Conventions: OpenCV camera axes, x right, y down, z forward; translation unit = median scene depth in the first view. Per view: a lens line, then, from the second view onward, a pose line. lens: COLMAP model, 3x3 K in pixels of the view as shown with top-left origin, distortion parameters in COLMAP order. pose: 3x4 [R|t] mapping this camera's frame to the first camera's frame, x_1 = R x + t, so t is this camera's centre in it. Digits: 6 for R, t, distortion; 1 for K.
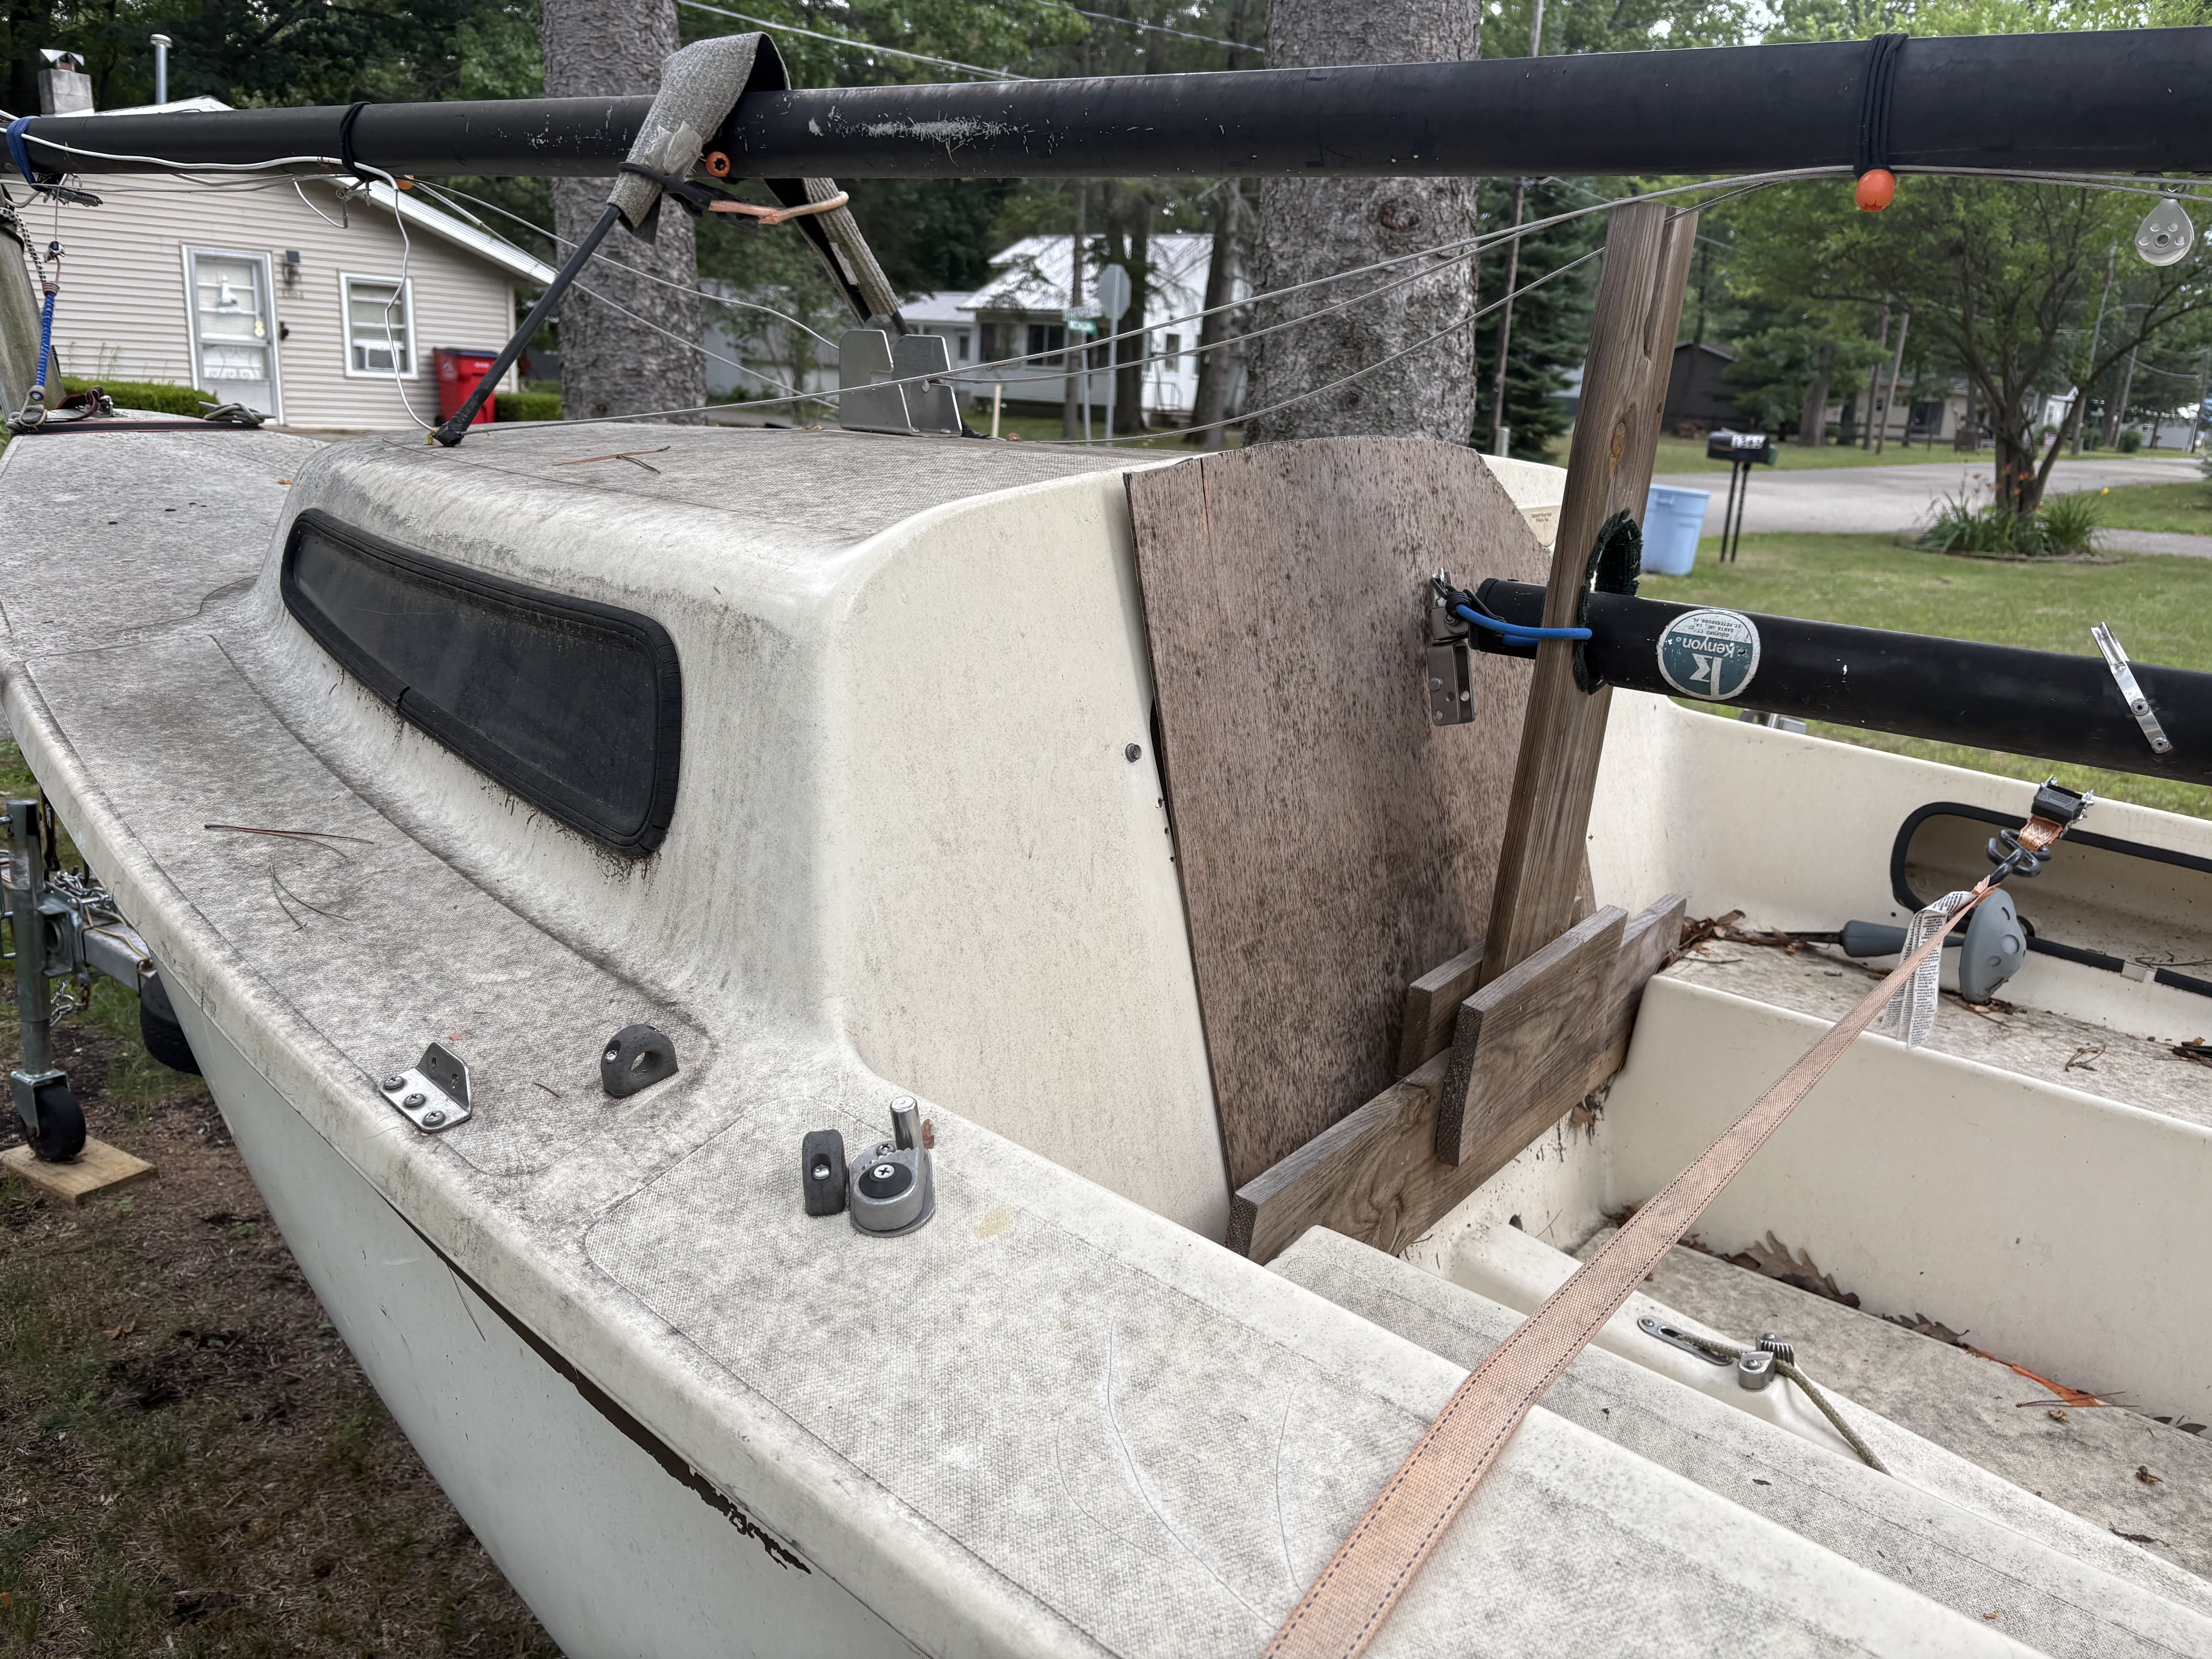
lens RADIAL K [[1695.5, 0, 1126.8], [0, 1695.5, 831.3], [0, 0, 1]] dist [0.010536, -0.006060]
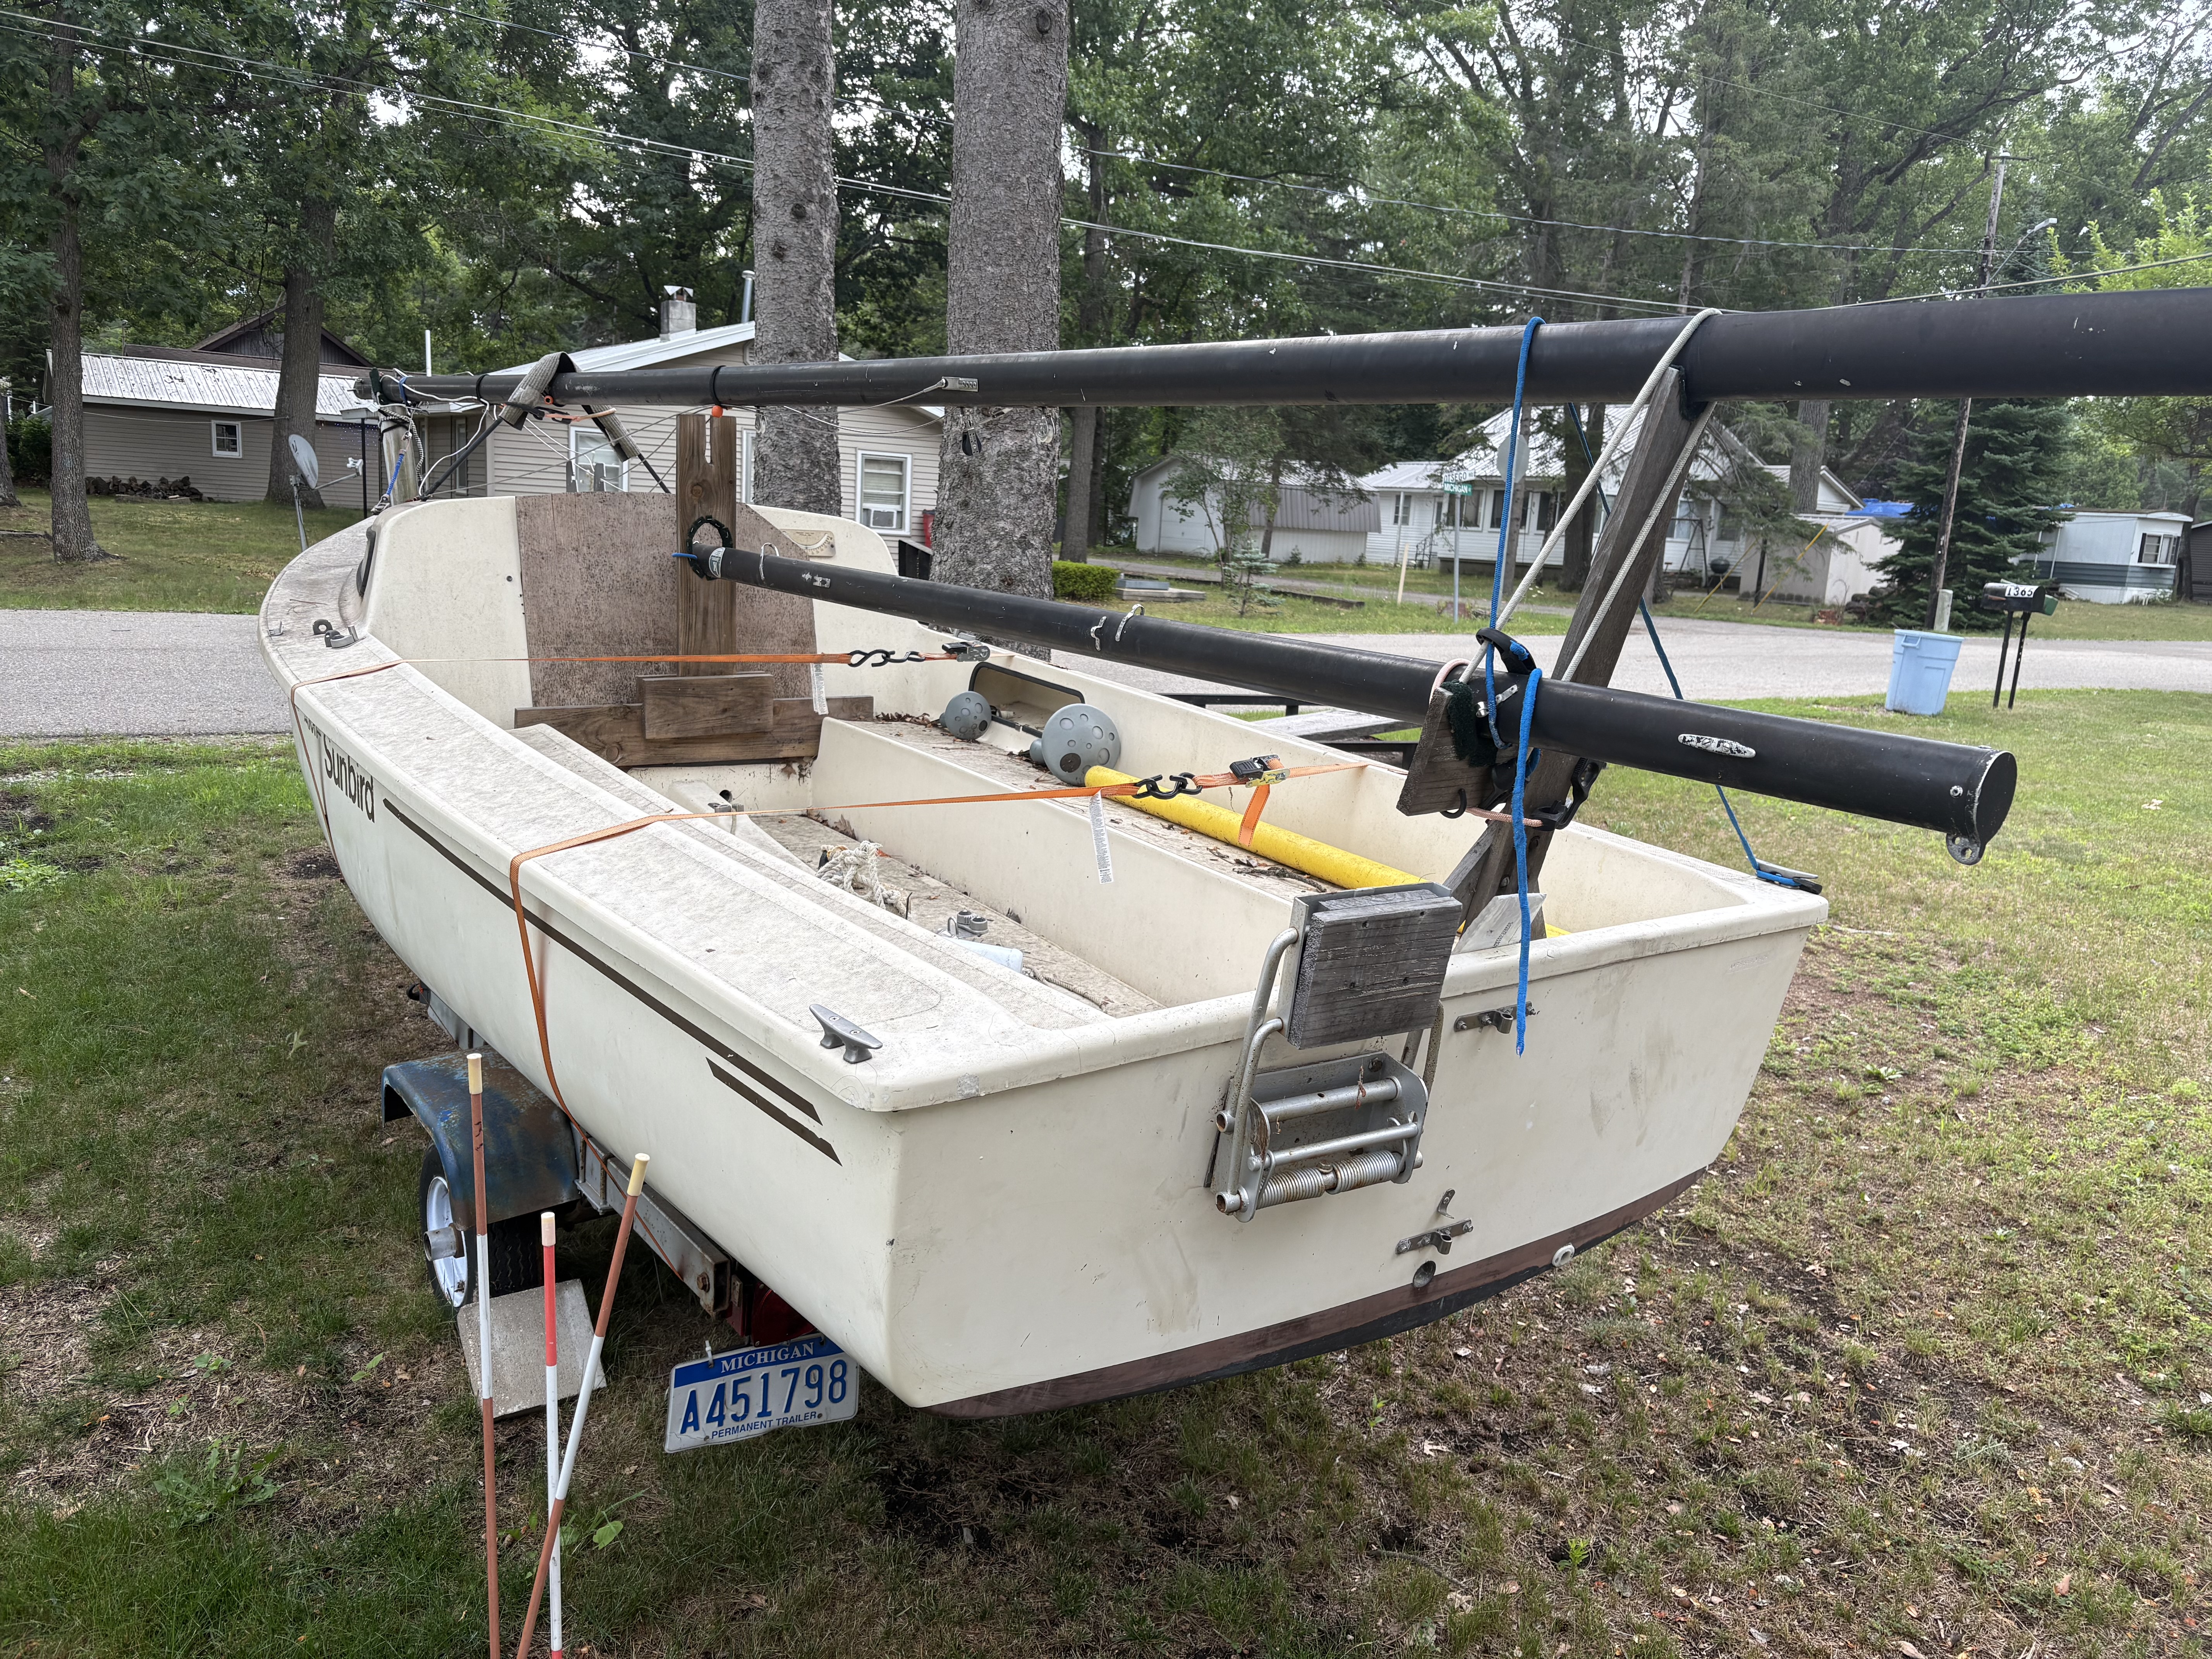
lens RADIAL K [[1728.1, 0, 1150.8], [0, 1728.1, 836.3], [0, 0, 1]] dist [0.021106, -0.004229]
pose [[0.952591, 0.055759, -0.299102, 0.935782], [-0.084066, 0.993029, -0.082616, 0.261867], [0.292411, 0.103844, 0.950638, -0.758091]]
